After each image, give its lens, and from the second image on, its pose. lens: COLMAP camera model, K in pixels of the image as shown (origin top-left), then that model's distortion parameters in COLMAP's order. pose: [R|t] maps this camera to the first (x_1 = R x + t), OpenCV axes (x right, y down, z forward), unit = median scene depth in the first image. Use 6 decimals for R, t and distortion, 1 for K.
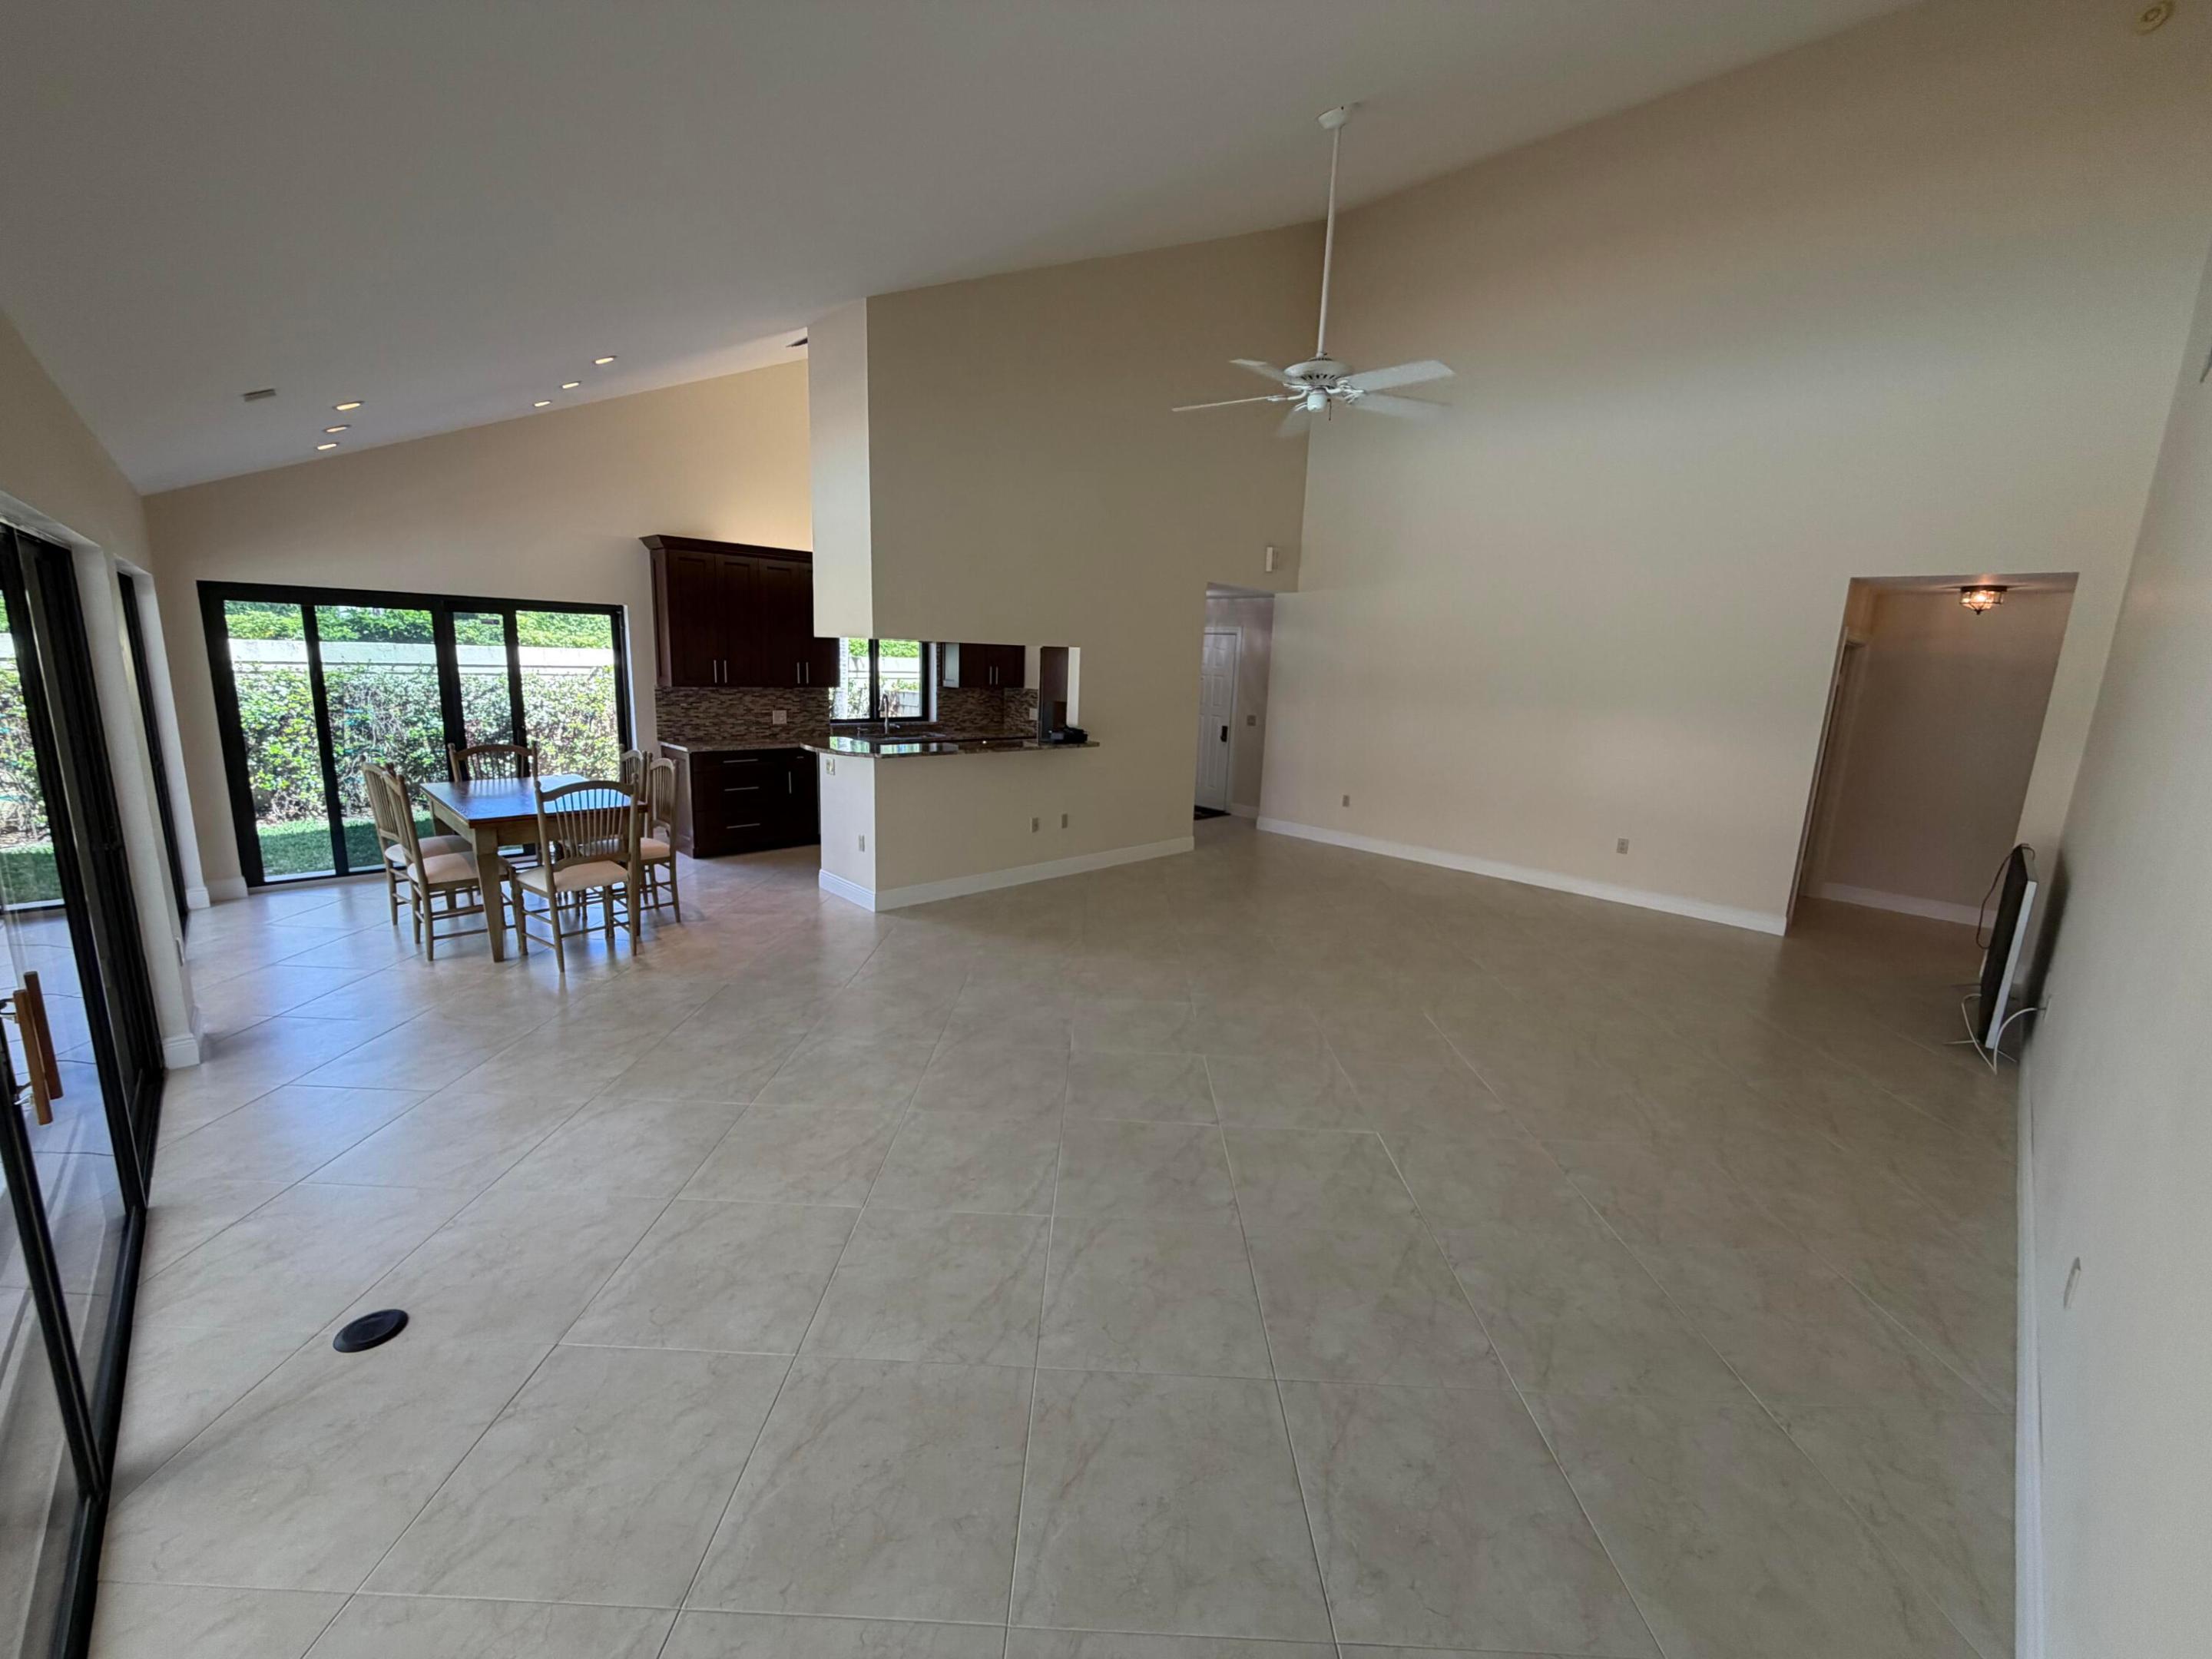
lens RADIAL K [[884.1, 0, 1101.5], [0, 884.1, 827.6], [0, 0, 1]] dist [-0.001279, 0.000003]
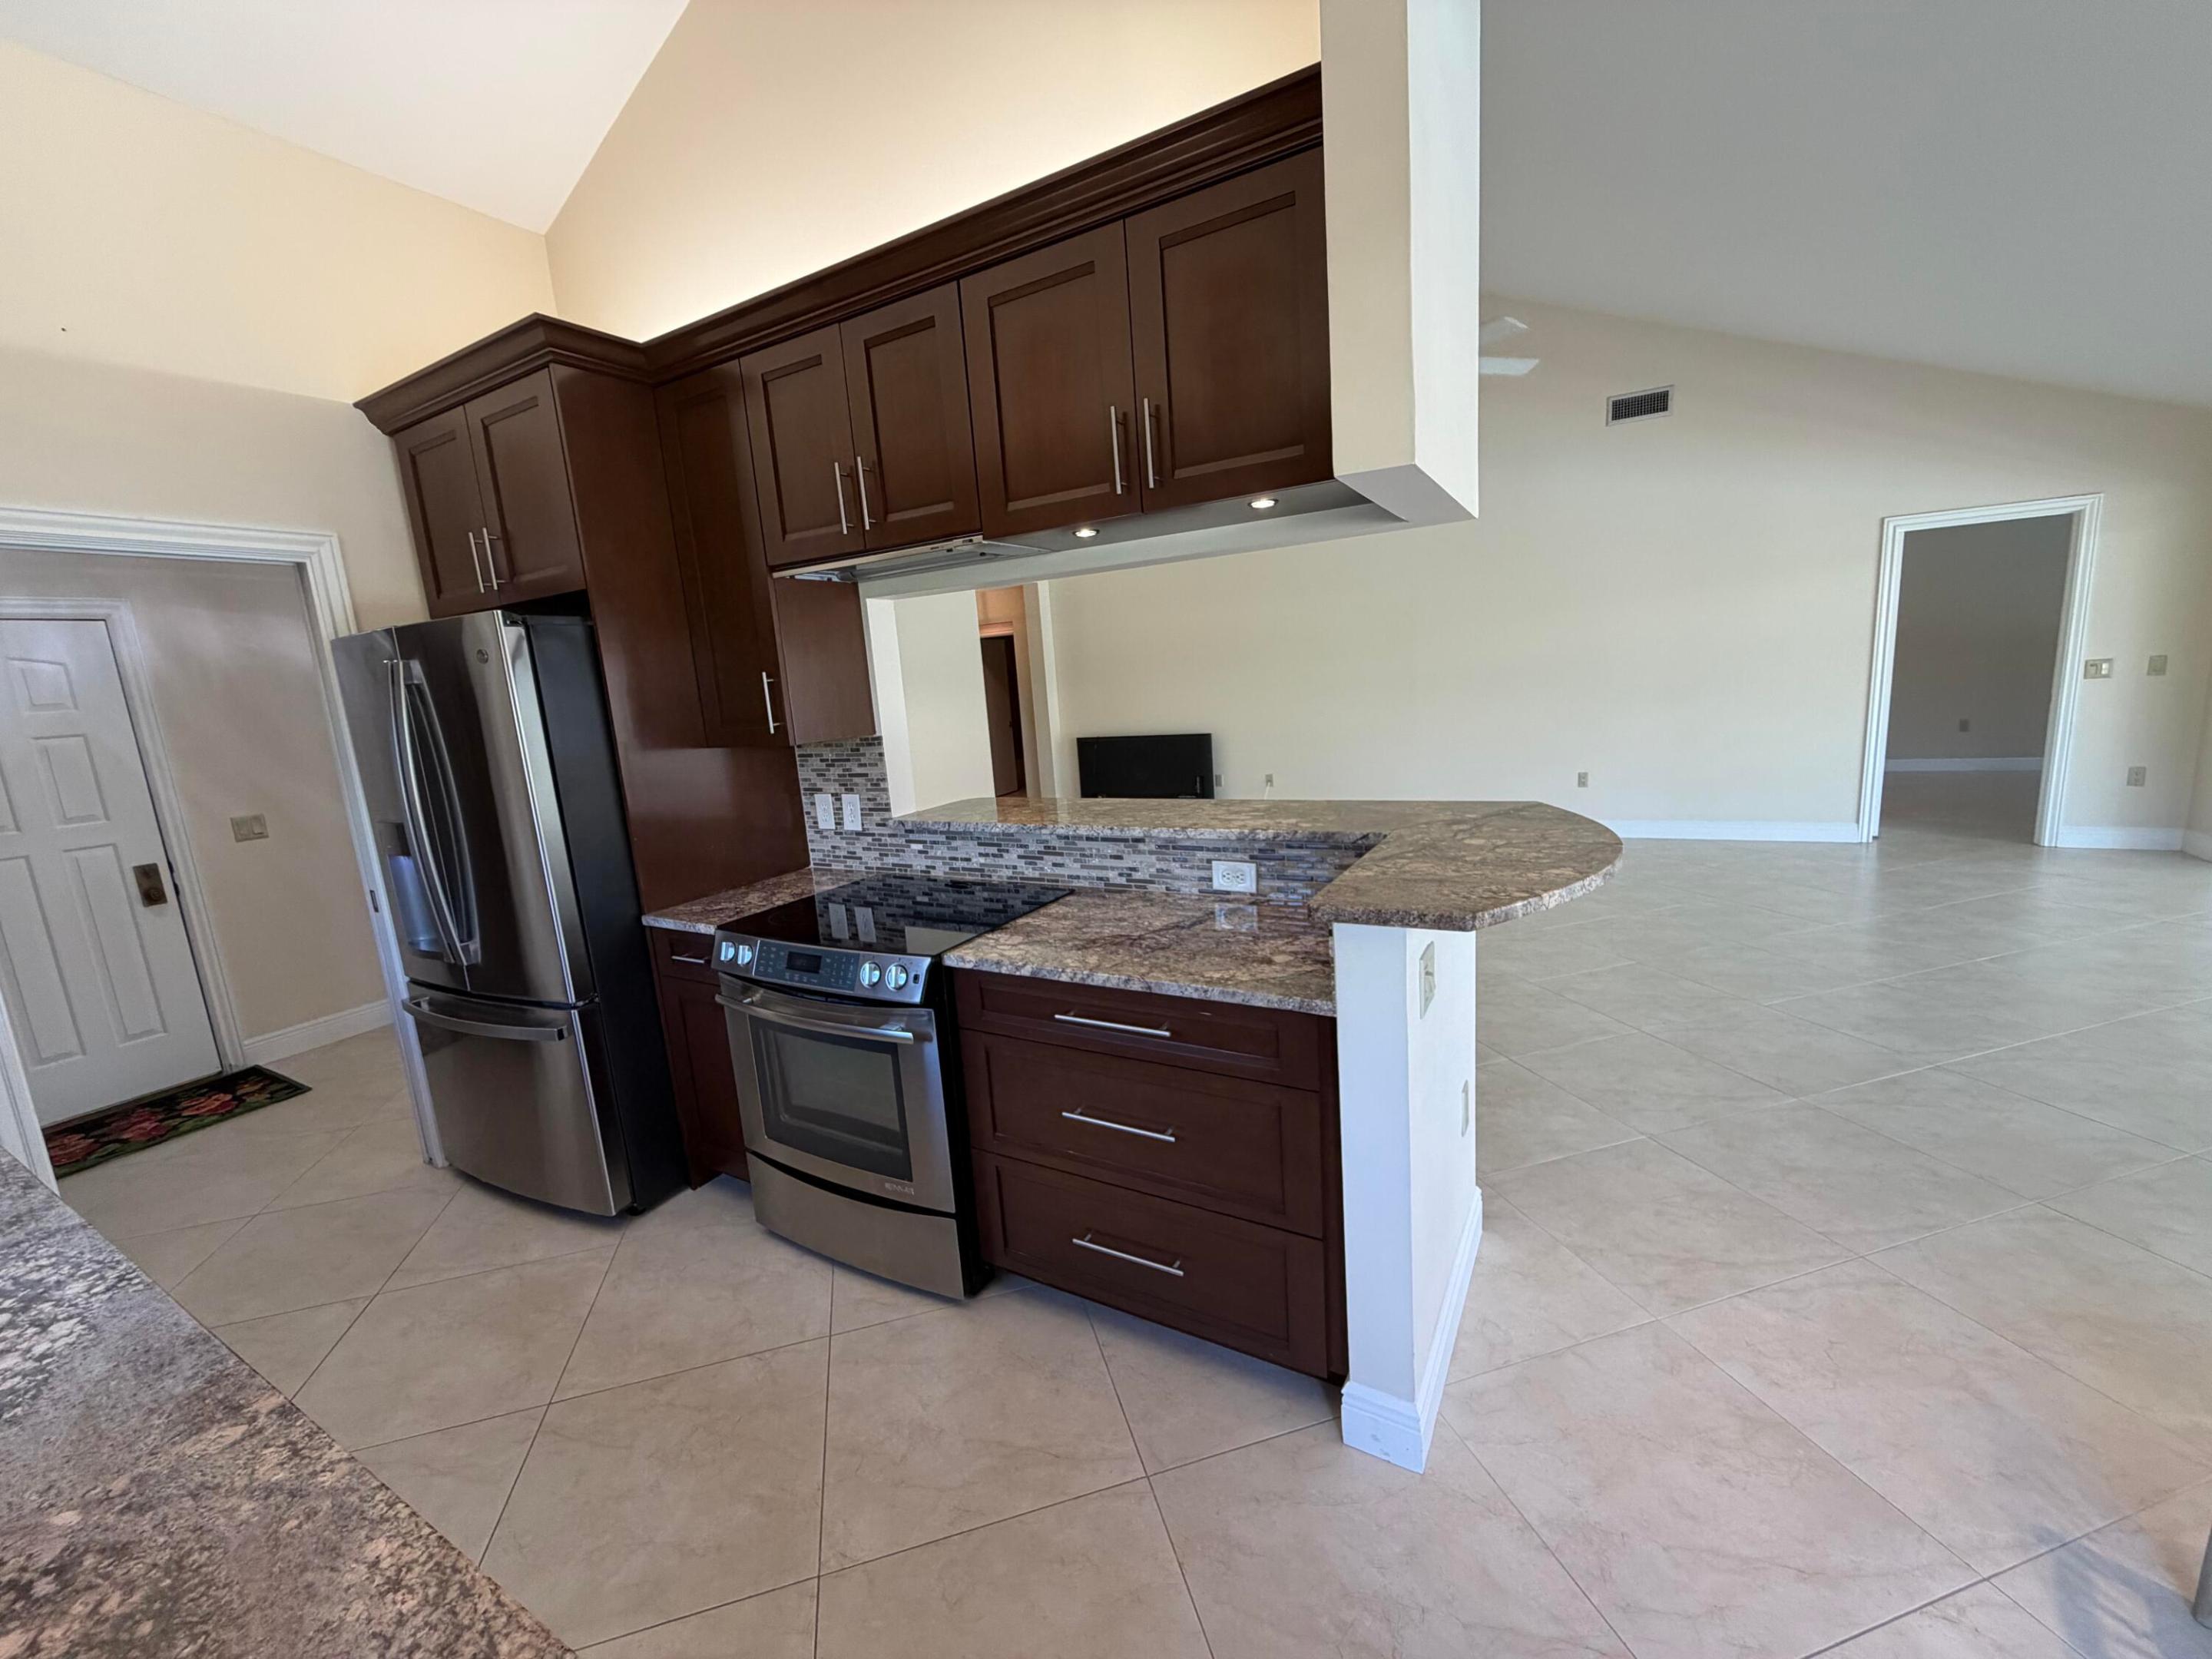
lens RADIAL K [[884.1, 0, 1102.4], [0, 884.1, 831.5], [0, 0, 1]] dist [-0.001279, 0.000003]
pose [[-0.280445, -0.187445, 0.941390, -0.410167], [0.243728, 0.934698, 0.258720, -0.160796], [-0.928411, 0.302000, -0.216446, 0.893802]]
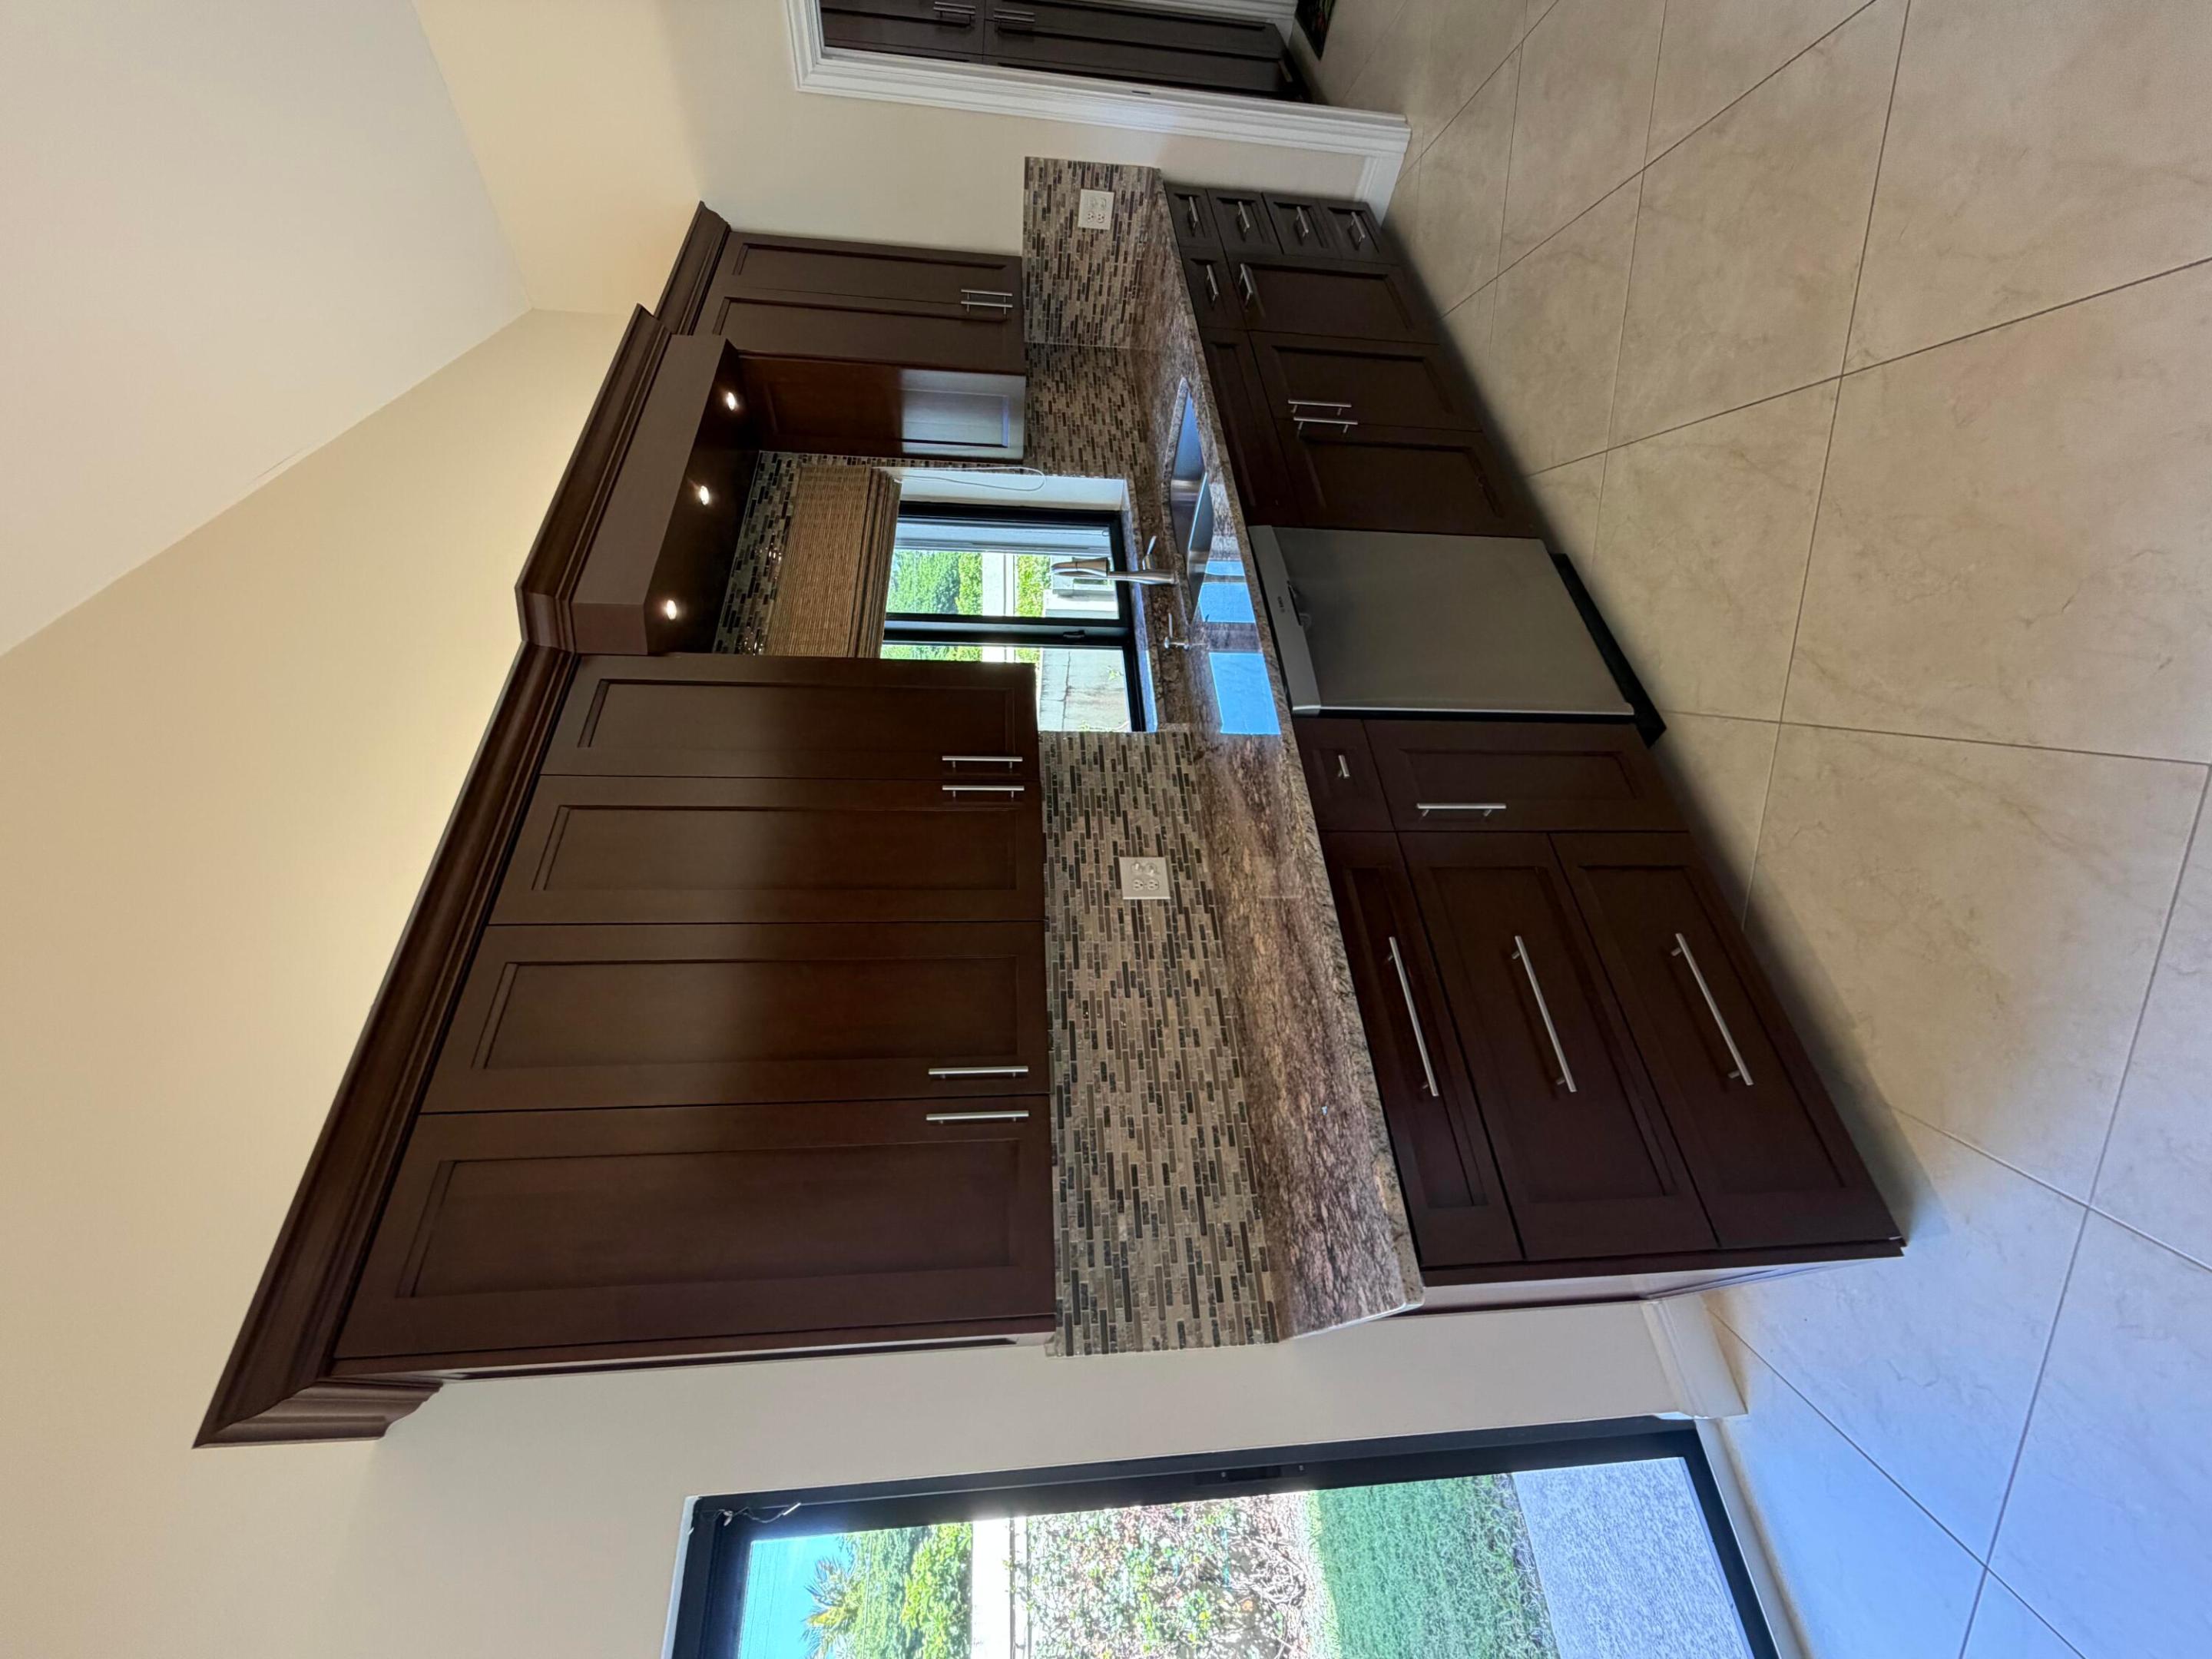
lens RADIAL K [[884.1, 0, 1101.8], [0, 884.1, 825.6], [0, 0, 1]] dist [-0.001279, 0.000003]
pose [[-0.011305, -0.982747, -0.184610, -0.301983], [0.997281, 0.002364, -0.073657, -0.120929], [0.072823, -0.184941, 0.980048, 0.741615]]
